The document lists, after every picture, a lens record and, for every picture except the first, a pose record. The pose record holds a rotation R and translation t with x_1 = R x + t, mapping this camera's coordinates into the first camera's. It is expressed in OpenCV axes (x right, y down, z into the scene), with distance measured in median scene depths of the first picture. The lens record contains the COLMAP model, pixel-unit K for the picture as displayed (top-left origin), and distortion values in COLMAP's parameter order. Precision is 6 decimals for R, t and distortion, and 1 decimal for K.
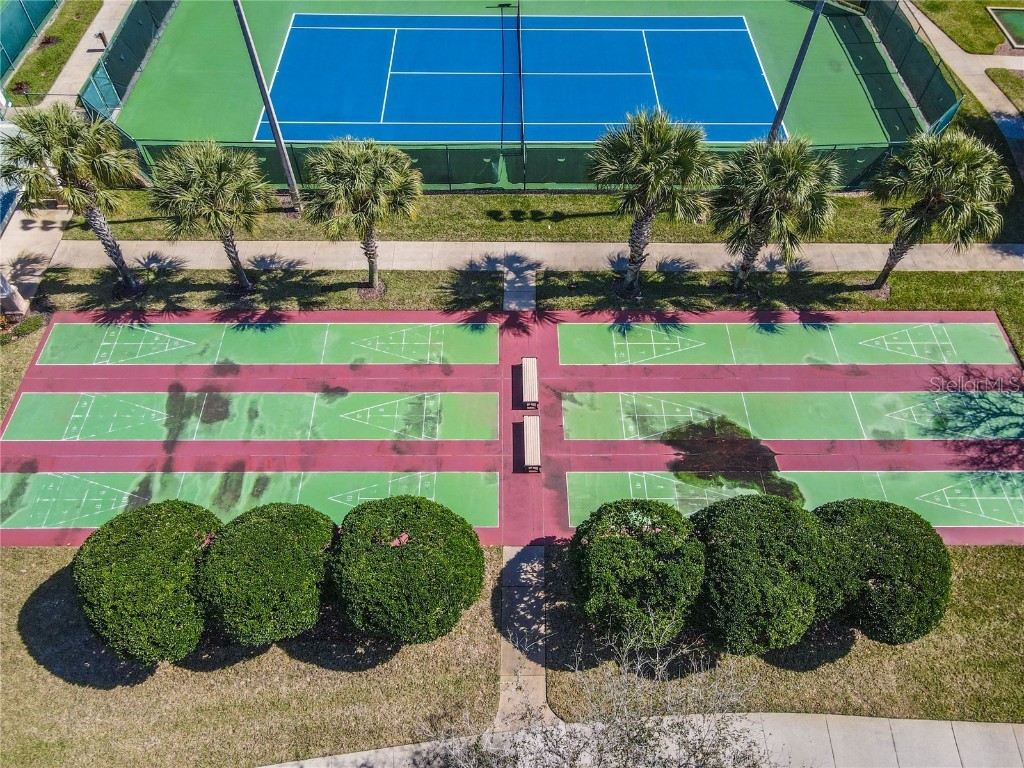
lens RADIAL K [[723.9, 0, 503.8], [0, 723.9, 374.2], [0, 0, 1]] dist [-0.011798, 0.009560]
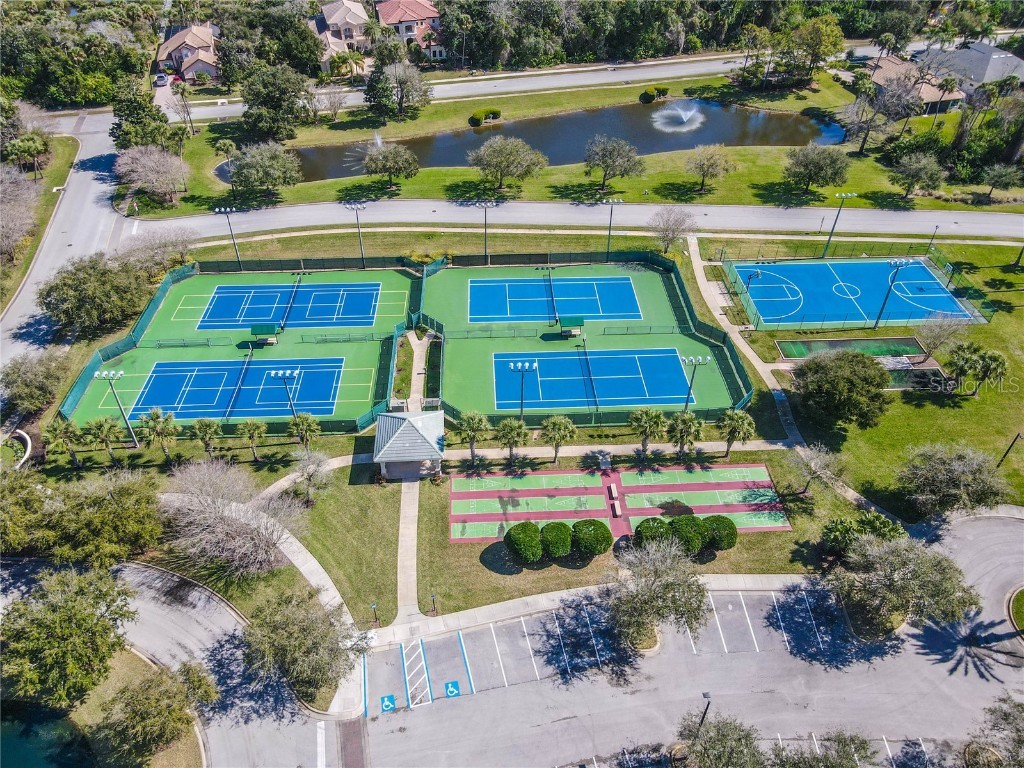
lens RADIAL K [[723.9, 0, 520.3], [0, 723.9, 381.2], [0, 0, 1]] dist [-0.011798, 0.009560]
pose [[0.998346, -0.028997, 0.049639, -0.471918], [0.040012, 0.970487, -0.237813, 0.257290], [-0.041278, 0.239406, 0.970042, -1.966764]]
